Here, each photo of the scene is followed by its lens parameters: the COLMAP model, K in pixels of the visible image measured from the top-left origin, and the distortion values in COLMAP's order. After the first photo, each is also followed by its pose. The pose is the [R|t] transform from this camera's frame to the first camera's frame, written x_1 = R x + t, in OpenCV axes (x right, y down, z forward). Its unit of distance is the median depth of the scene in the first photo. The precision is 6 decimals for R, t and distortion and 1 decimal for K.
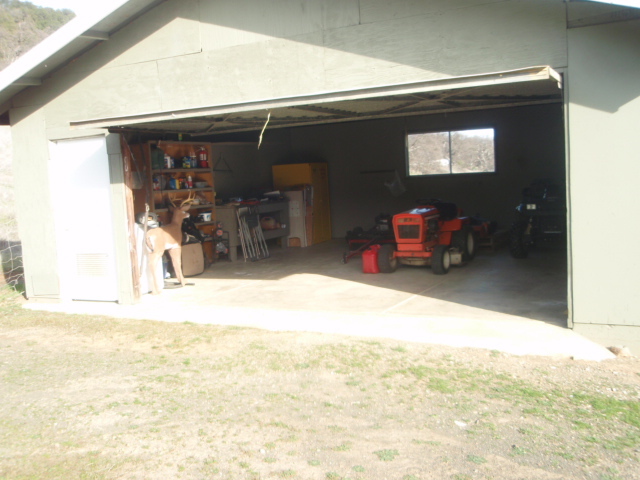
lens RADIAL K [[693.7, 0, 320.0], [0, 693.7, 240.0], [0, 0, 1]] dist [-0.018577, 0.020362]
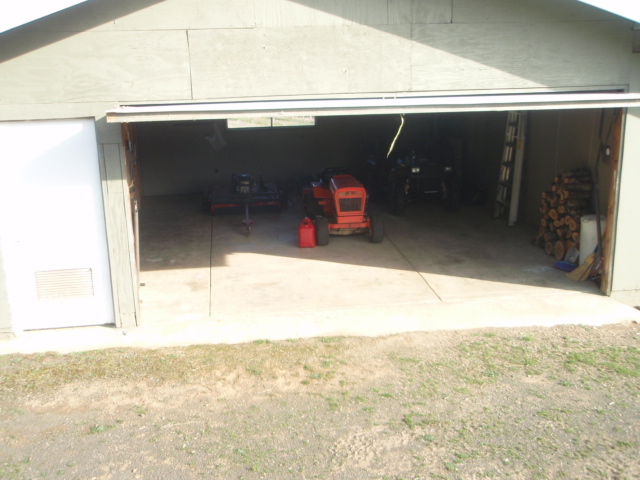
lens RADIAL K [[693.7, 0, 320.0], [0, 693.7, 240.0], [0, 0, 1]] dist [-0.018577, 0.020362]
pose [[0.815074, -0.105292, 0.569709, -0.681079], [0.028753, 0.989487, 0.141738, -0.146523], [-0.578643, -0.099146, 0.809532, 0.269858]]
